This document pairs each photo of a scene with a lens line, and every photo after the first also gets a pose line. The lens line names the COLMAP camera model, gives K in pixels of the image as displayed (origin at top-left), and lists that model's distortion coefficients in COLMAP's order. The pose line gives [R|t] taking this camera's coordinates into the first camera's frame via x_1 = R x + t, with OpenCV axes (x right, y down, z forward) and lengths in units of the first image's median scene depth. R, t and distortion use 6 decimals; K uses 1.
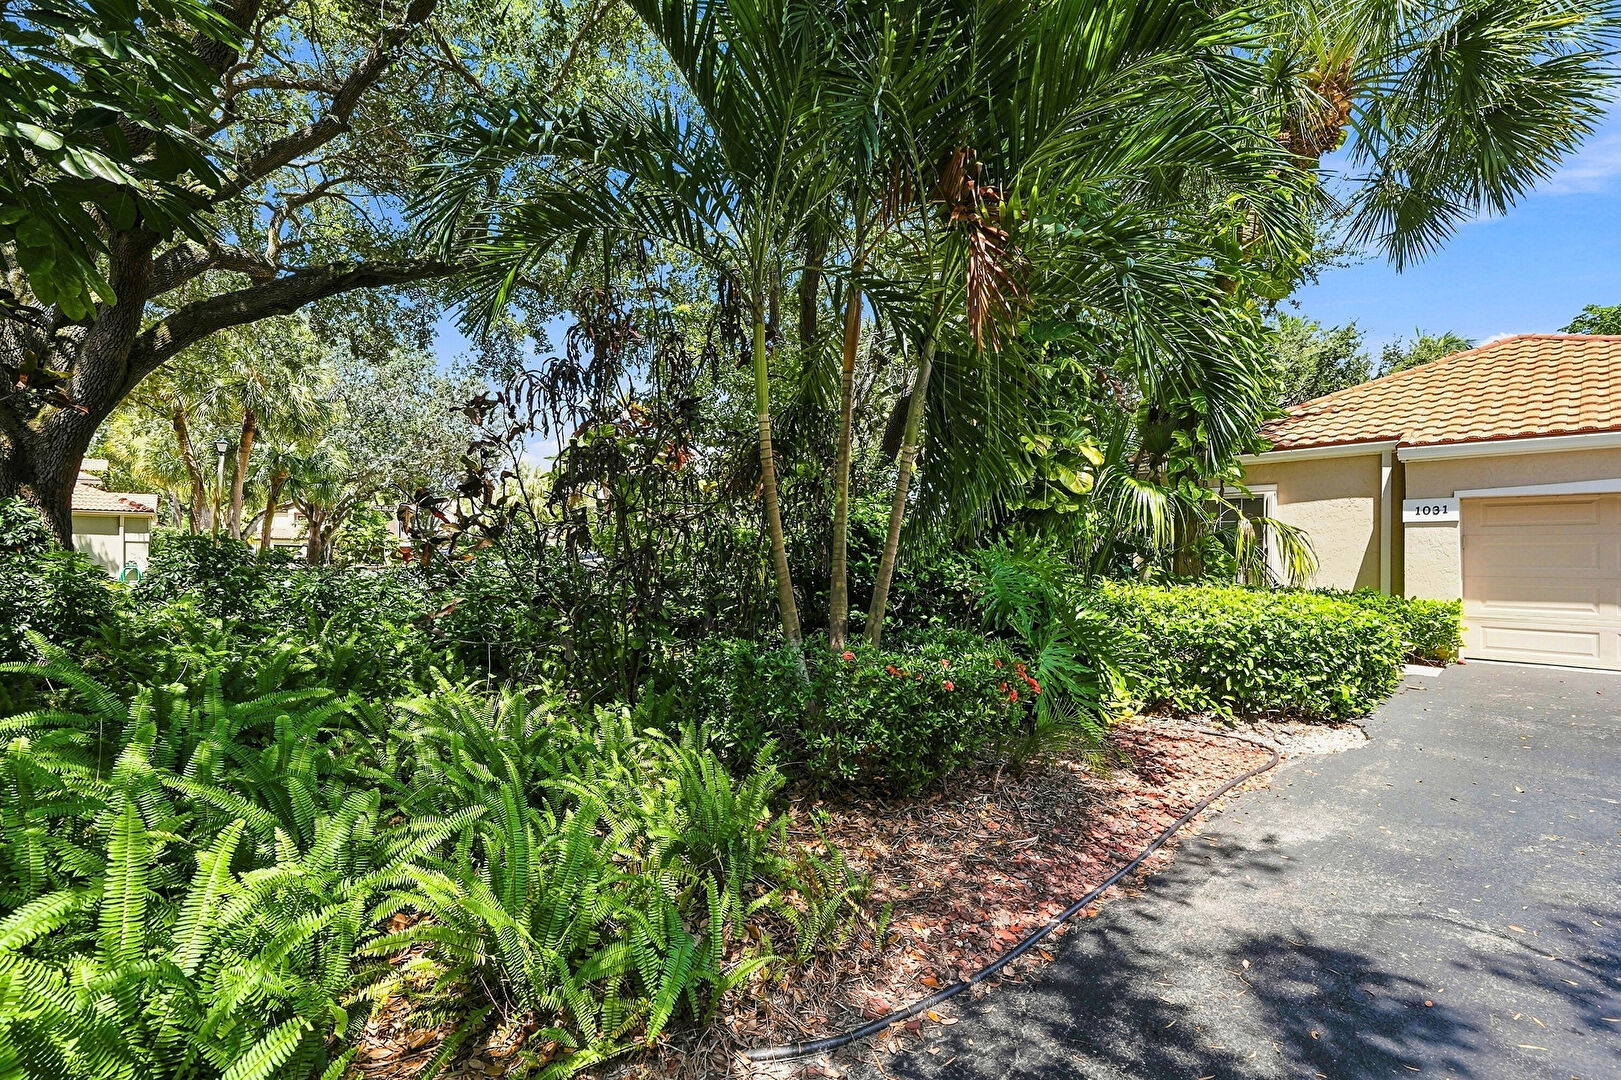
lens RADIAL K [[696.6, 0, 817.2], [0, 696.6, 554.5], [0, 0, 1]] dist [0.003450, 0.000588]
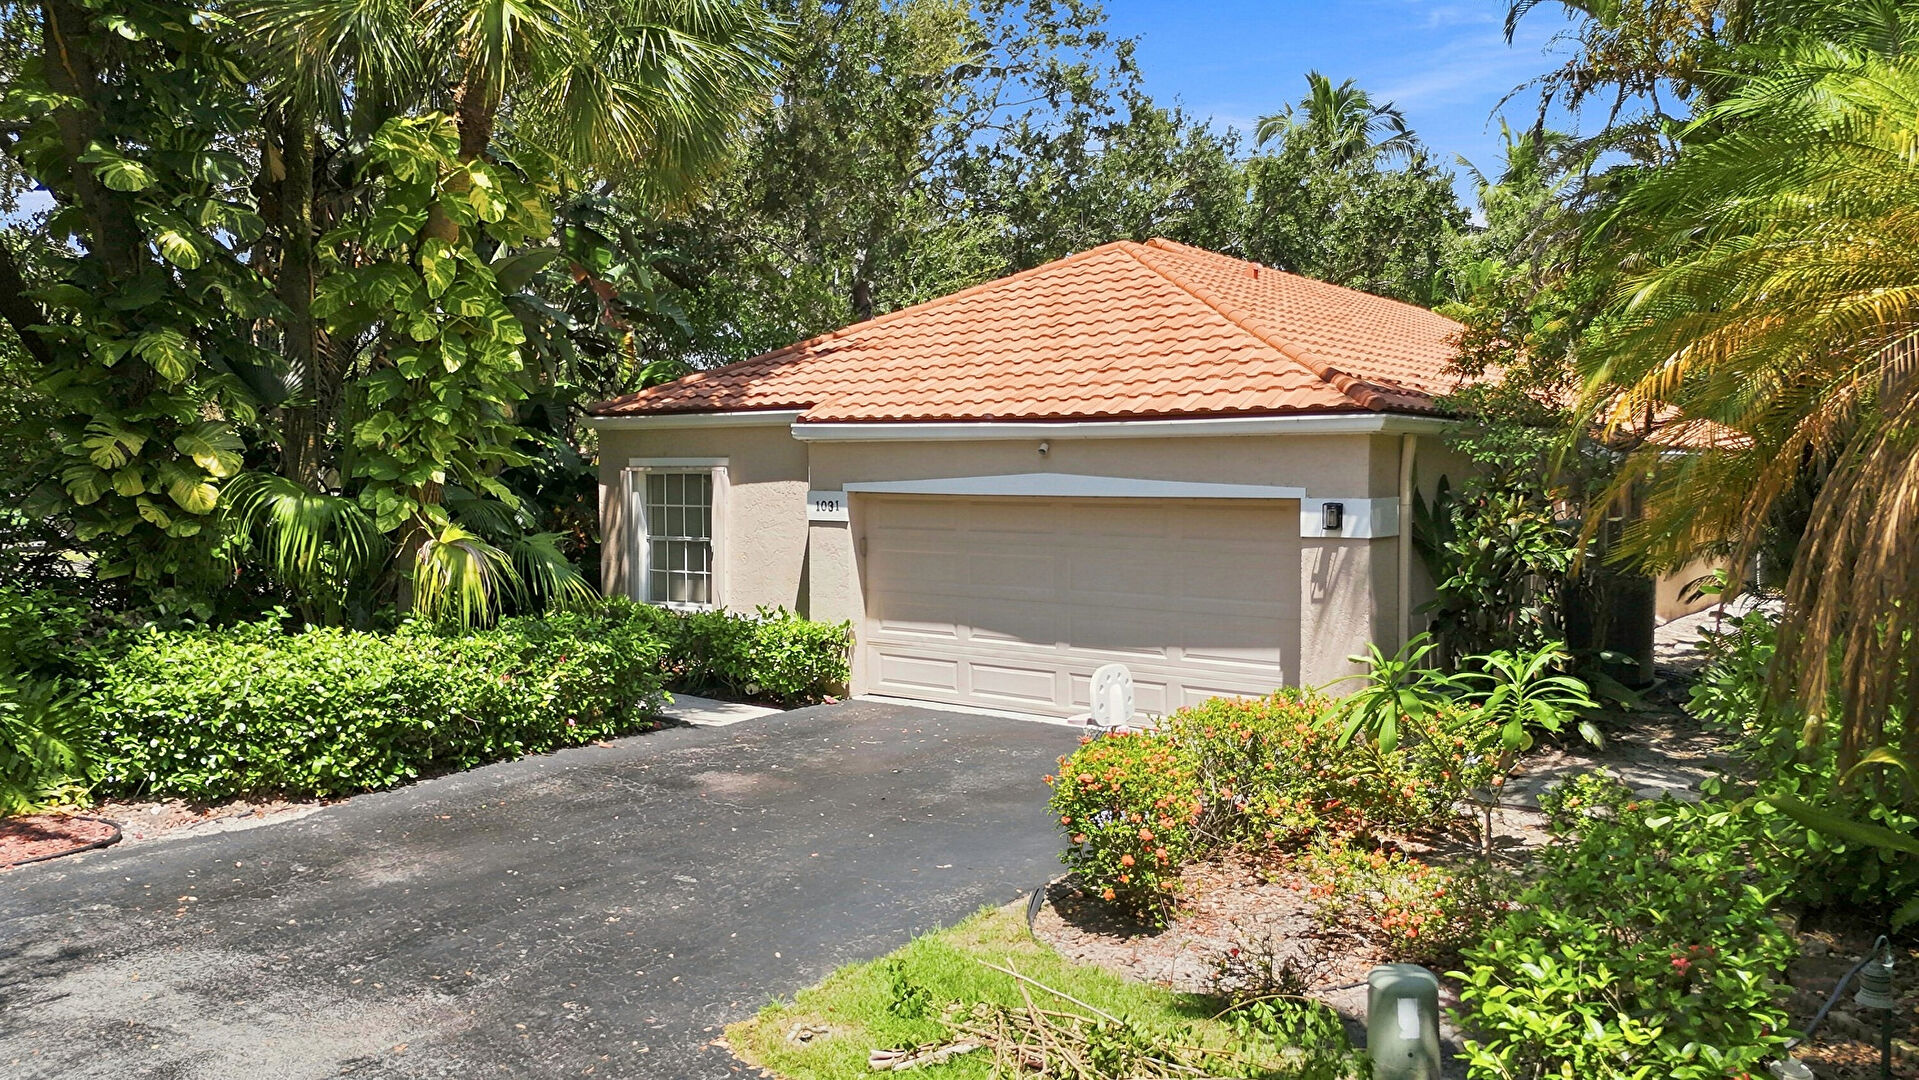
lens RADIAL K [[1346.1, 0, 934.8], [0, 1346.1, 613.7], [0, 0, 1]] dist [0.037916, -0.004502]
pose [[0.985531, -0.026543, 0.167406, 0.795760], [0.007881, 0.993770, 0.111168, -0.115438], [-0.169314, -0.108240, 0.979600, -0.513966]]
